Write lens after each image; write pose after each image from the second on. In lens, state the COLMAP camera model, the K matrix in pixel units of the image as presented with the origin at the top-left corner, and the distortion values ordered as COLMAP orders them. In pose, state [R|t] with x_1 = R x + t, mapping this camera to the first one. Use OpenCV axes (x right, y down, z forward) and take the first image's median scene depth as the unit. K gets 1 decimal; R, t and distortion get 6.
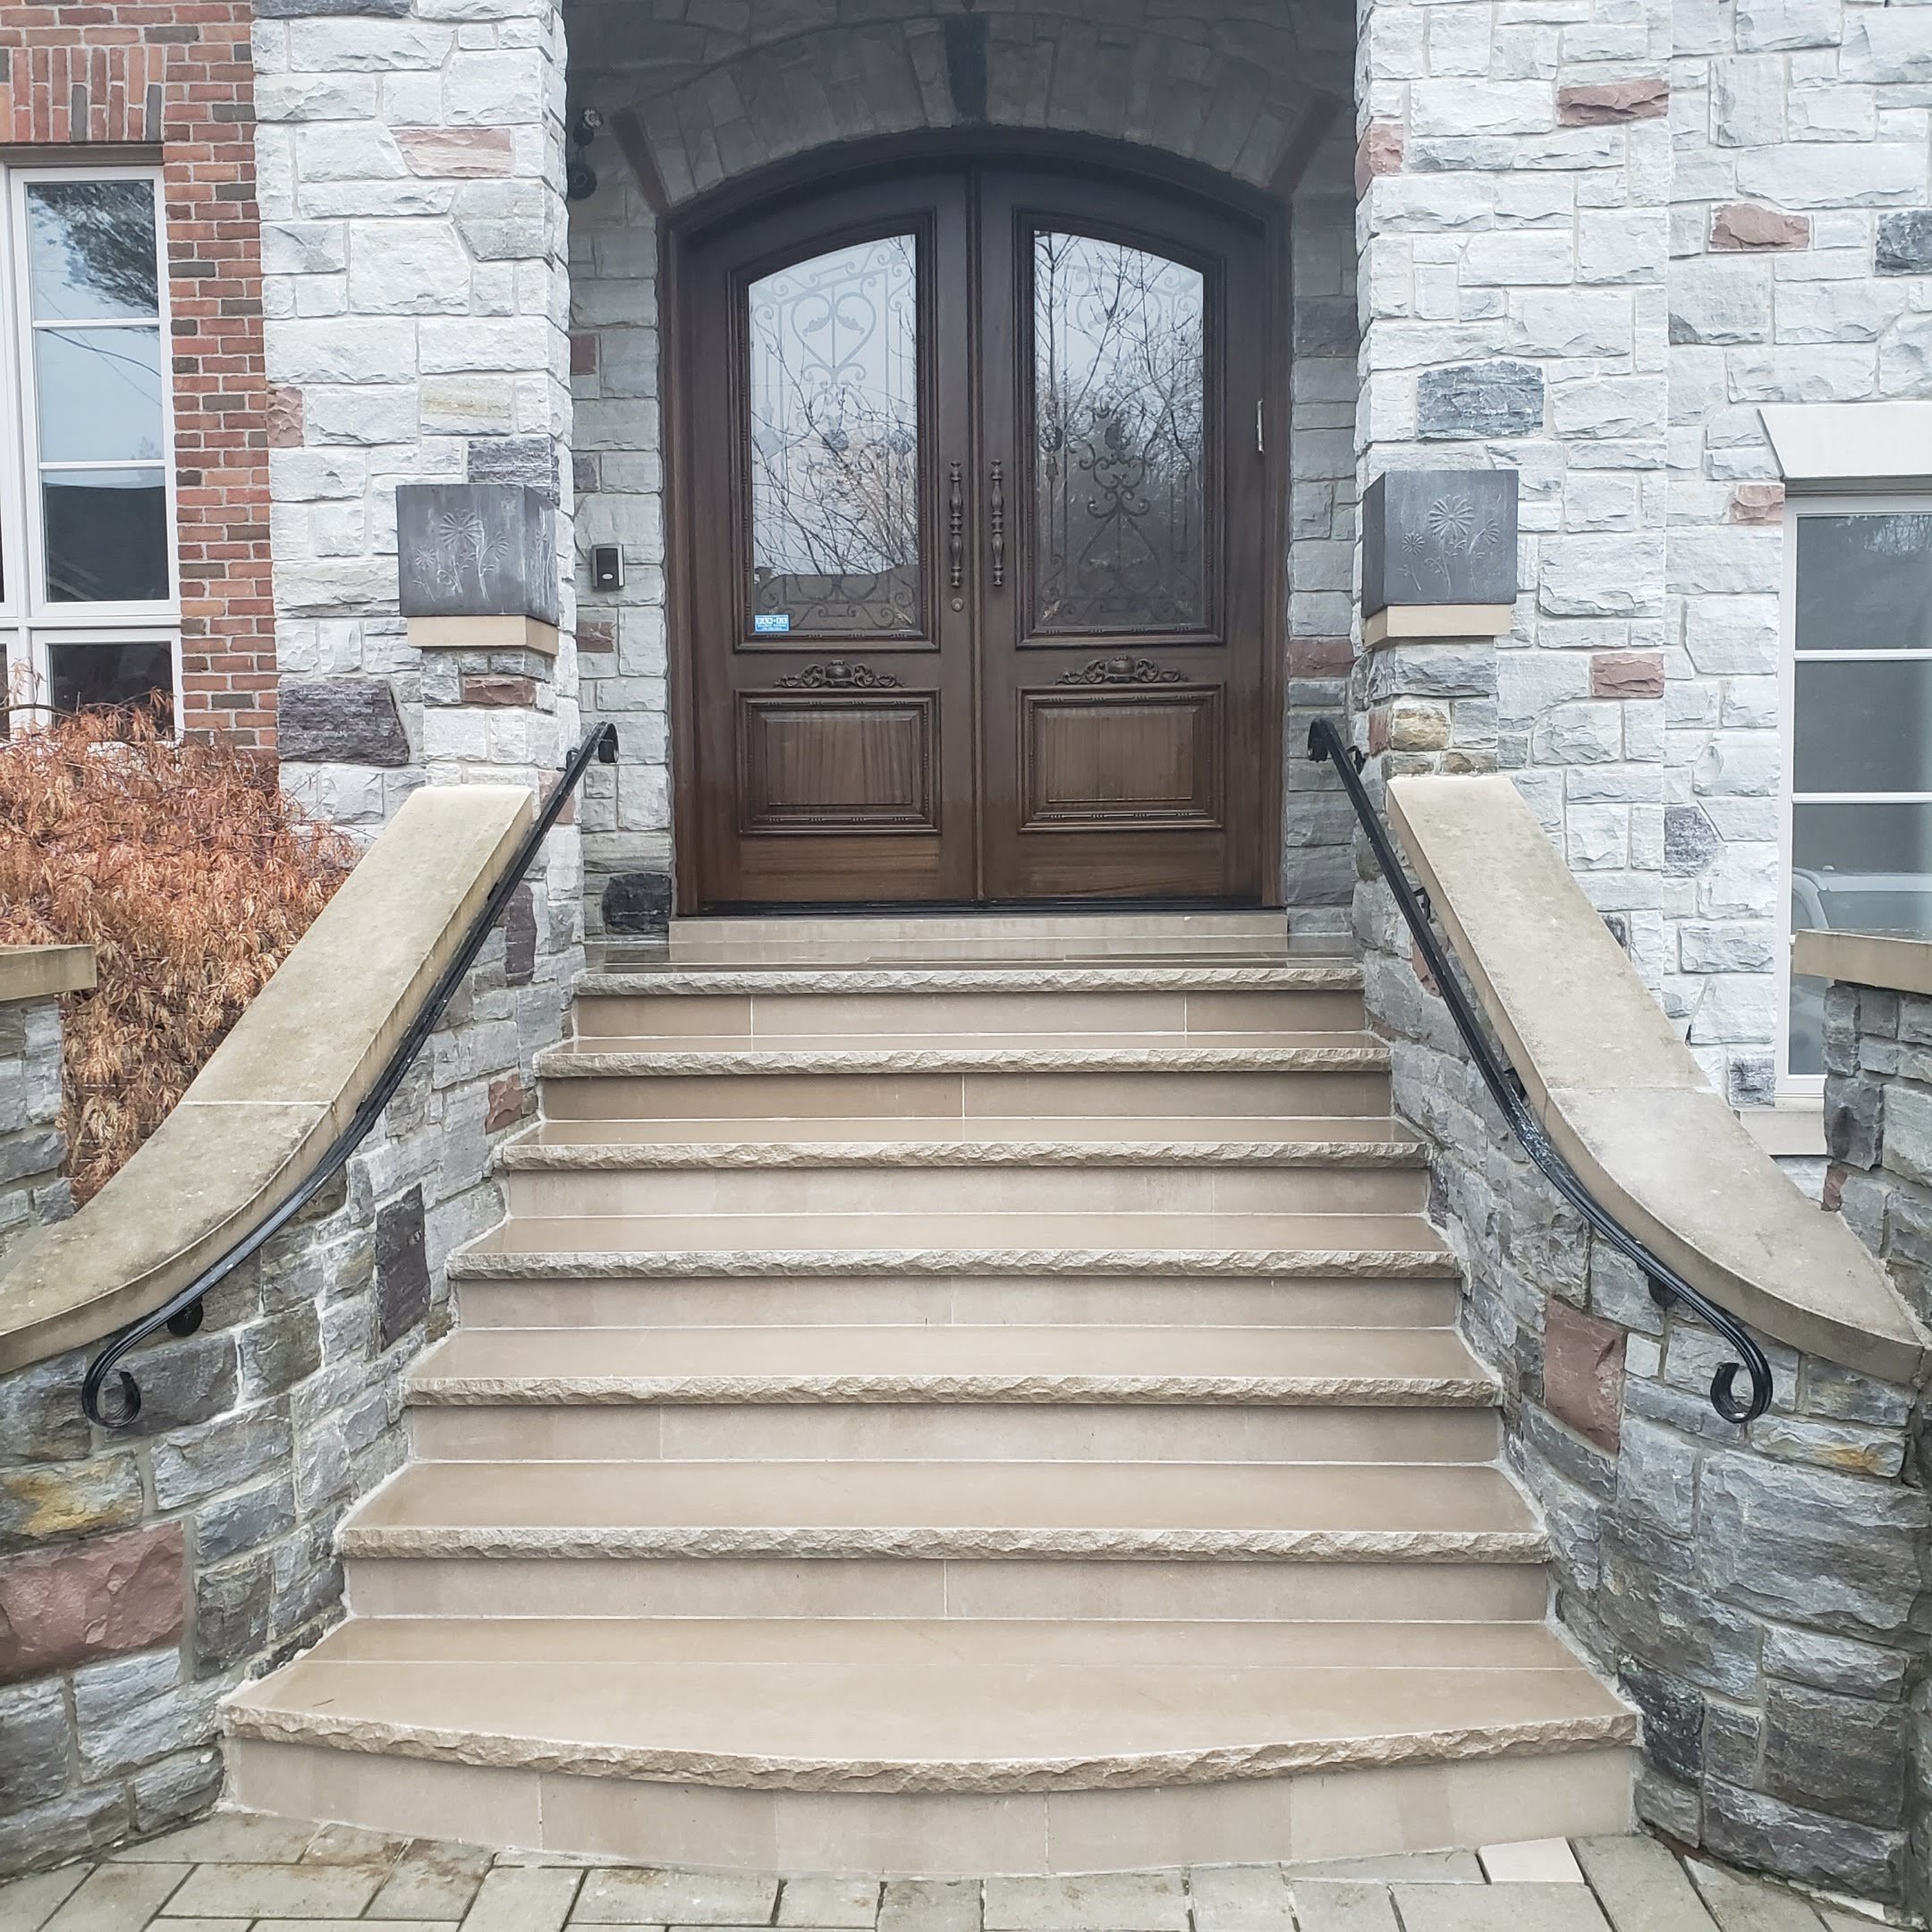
lens RADIAL K [[2007.8, 0, 960.9], [0, 2007.8, 981.9], [0, 0, 1]] dist [0.018939, 0.000000]
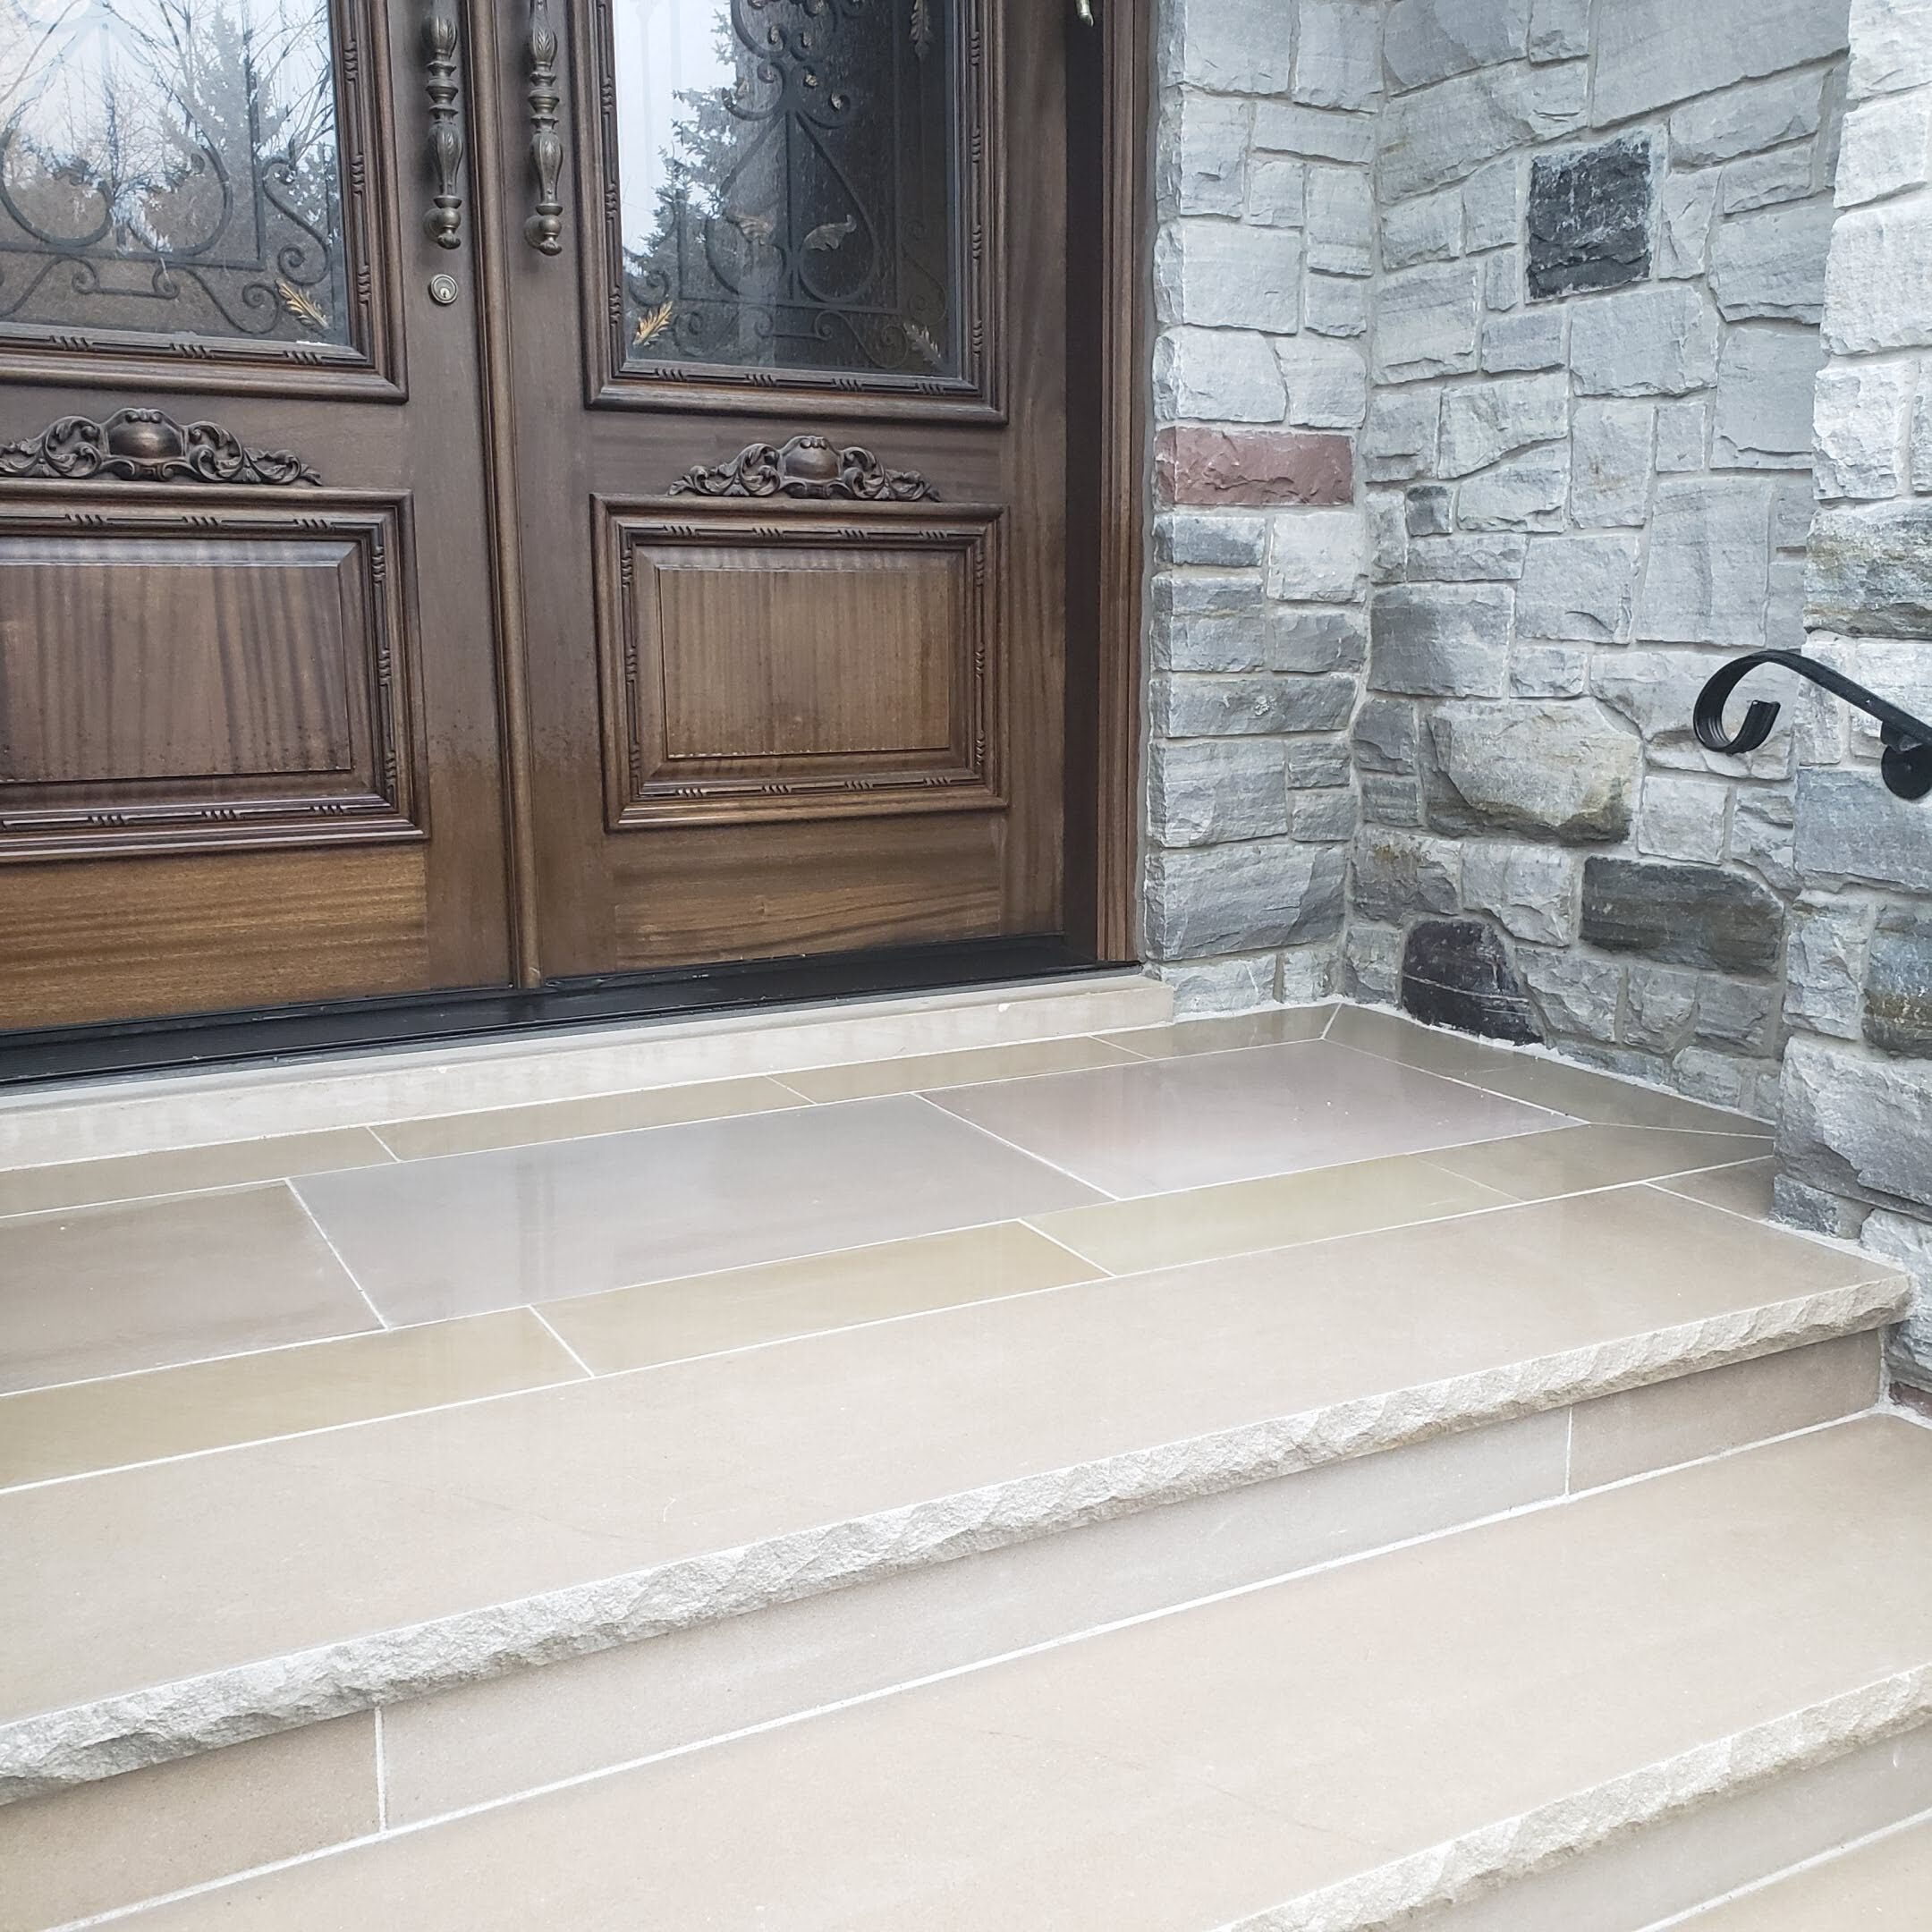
lens RADIAL K [[2007.8, 0, 979.6], [0, 2007.8, 974.3], [0, 0, 1]] dist [0.018939, 0.000000]
pose [[0.857509, -0.083819, 0.507596, -0.174749], [0.027240, 0.992652, 0.117899, -0.125507], [-0.513748, -0.087273, 0.853491, 0.769219]]
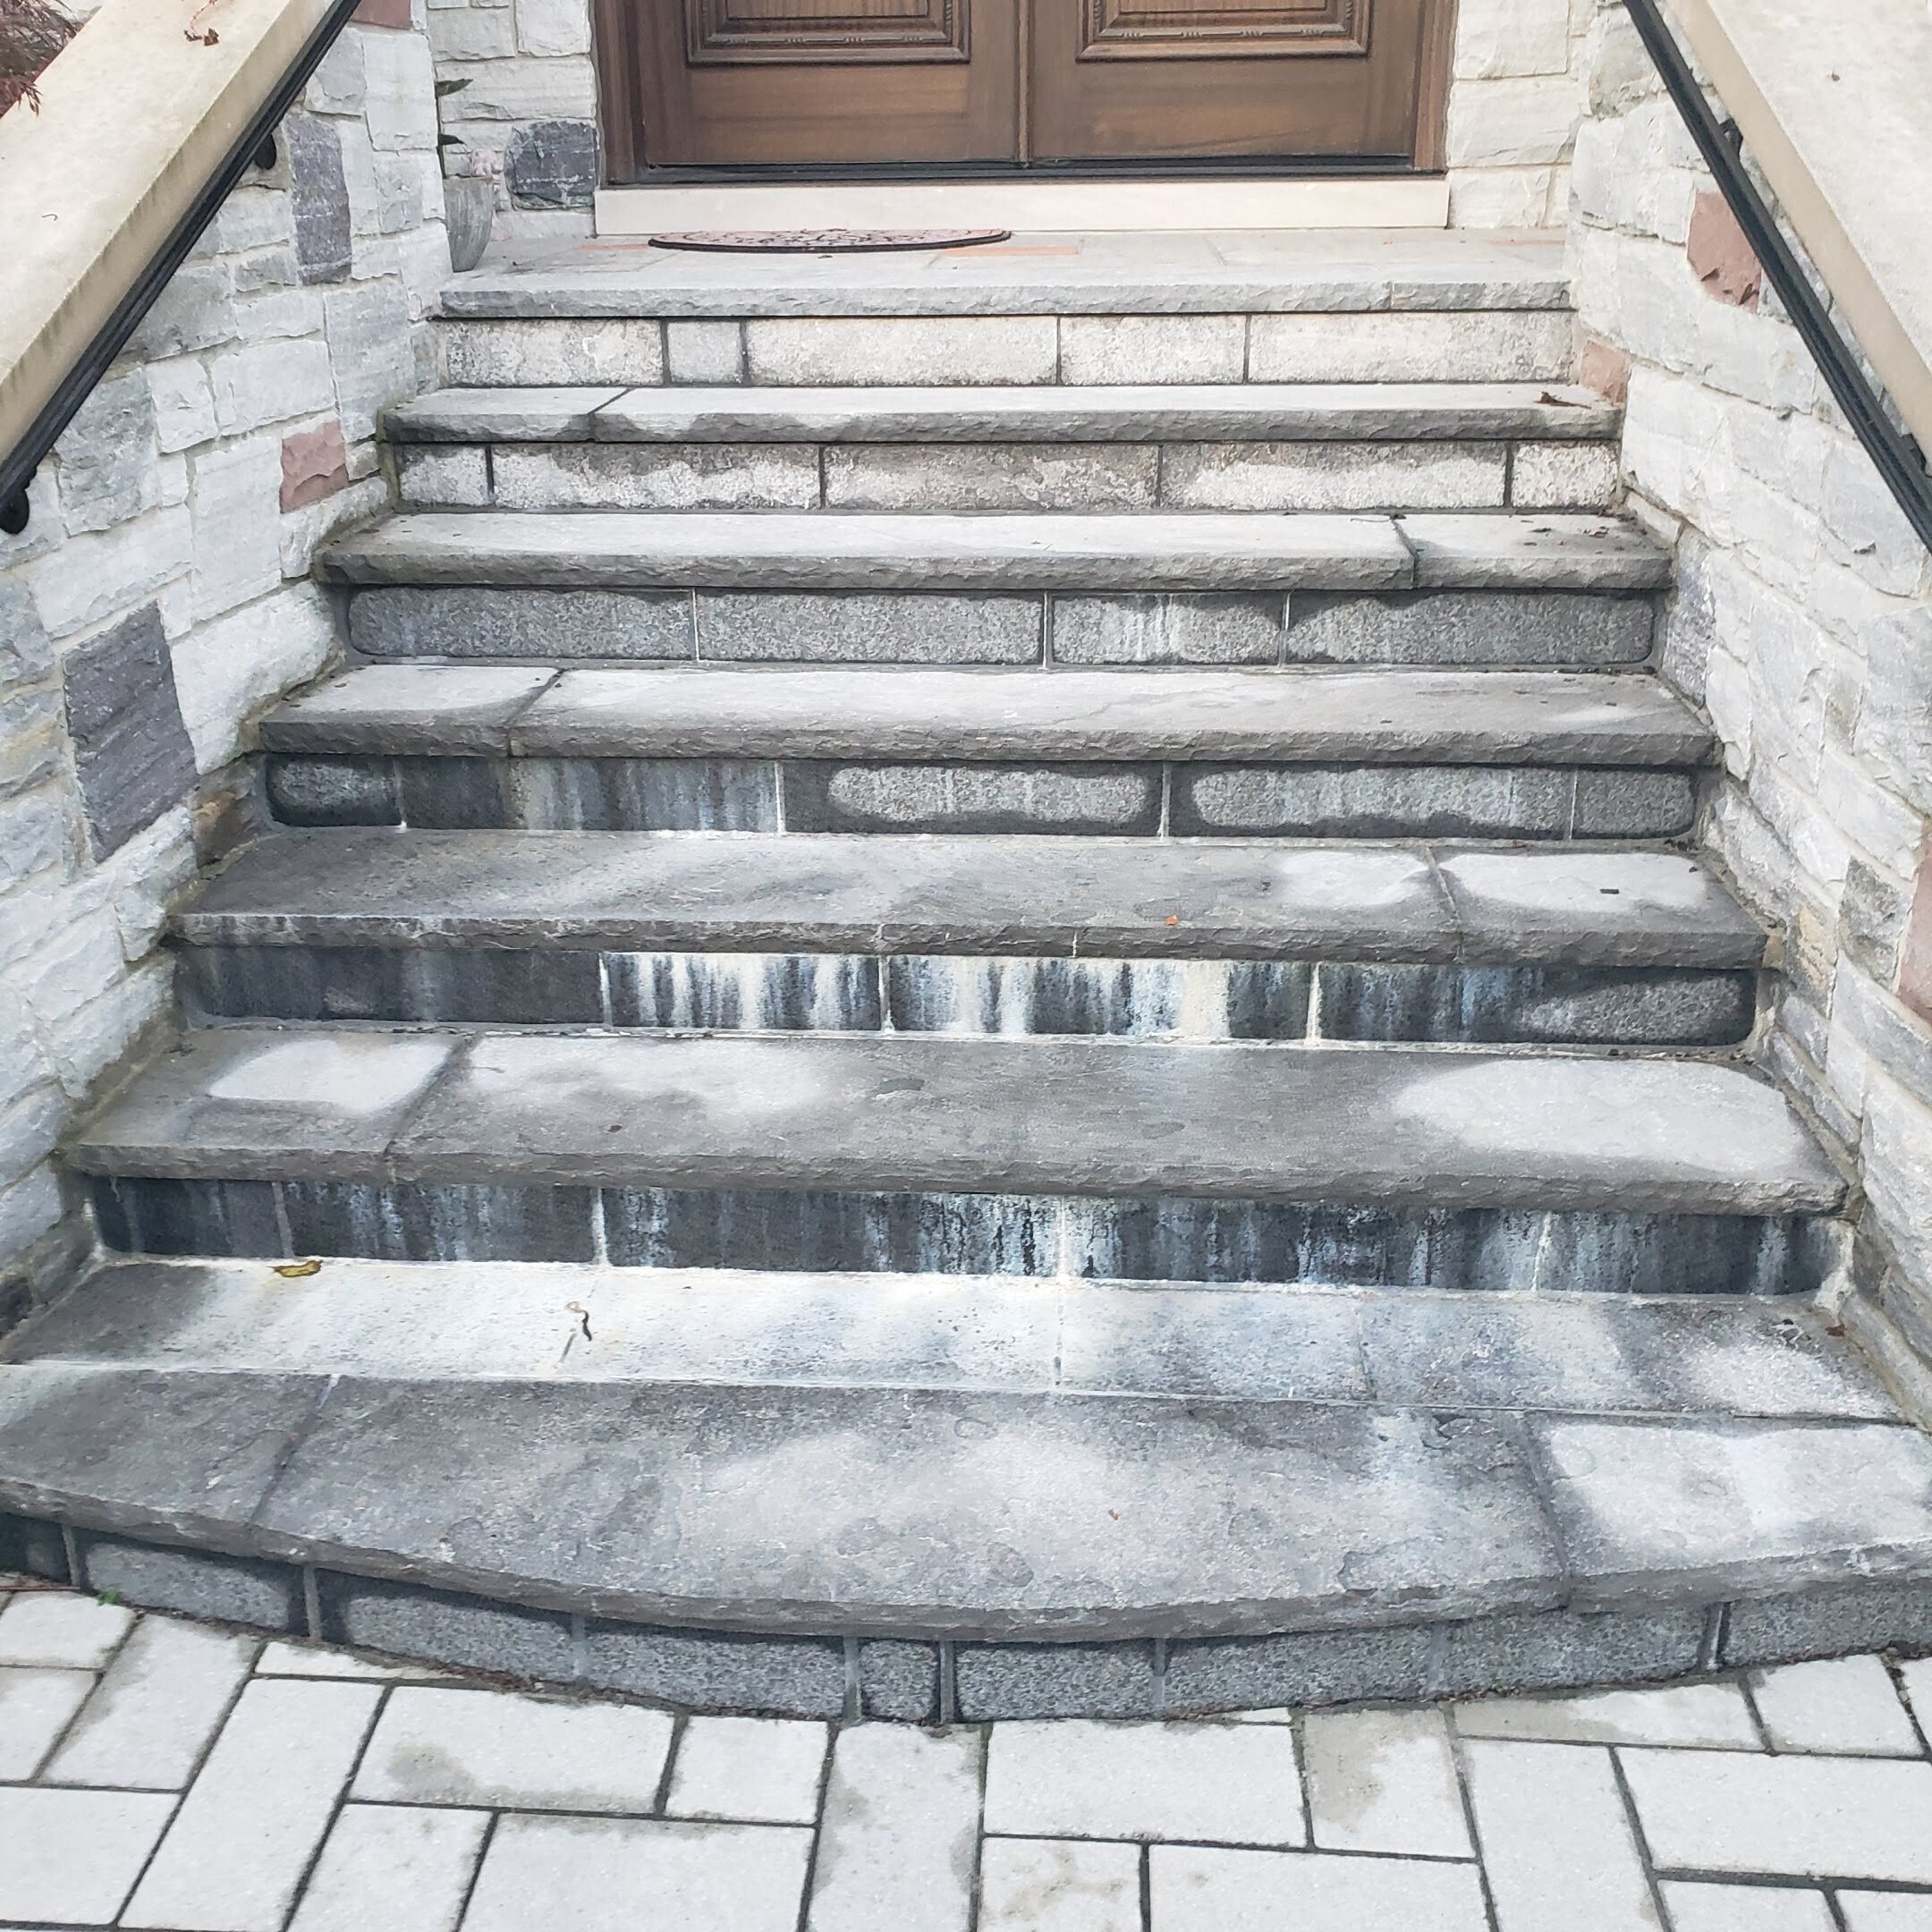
lens RADIAL K [[2007.8, 0, 946.2], [0, 2007.8, 939.1], [0, 0, 1]] dist [0.018939, 0.000000]
pose [[0.999503, 0.010866, -0.029587, 0.009243], [-0.001087, 0.950027, 0.312166, -0.000673], [0.031501, -0.311979, 0.949567, 0.287551]]
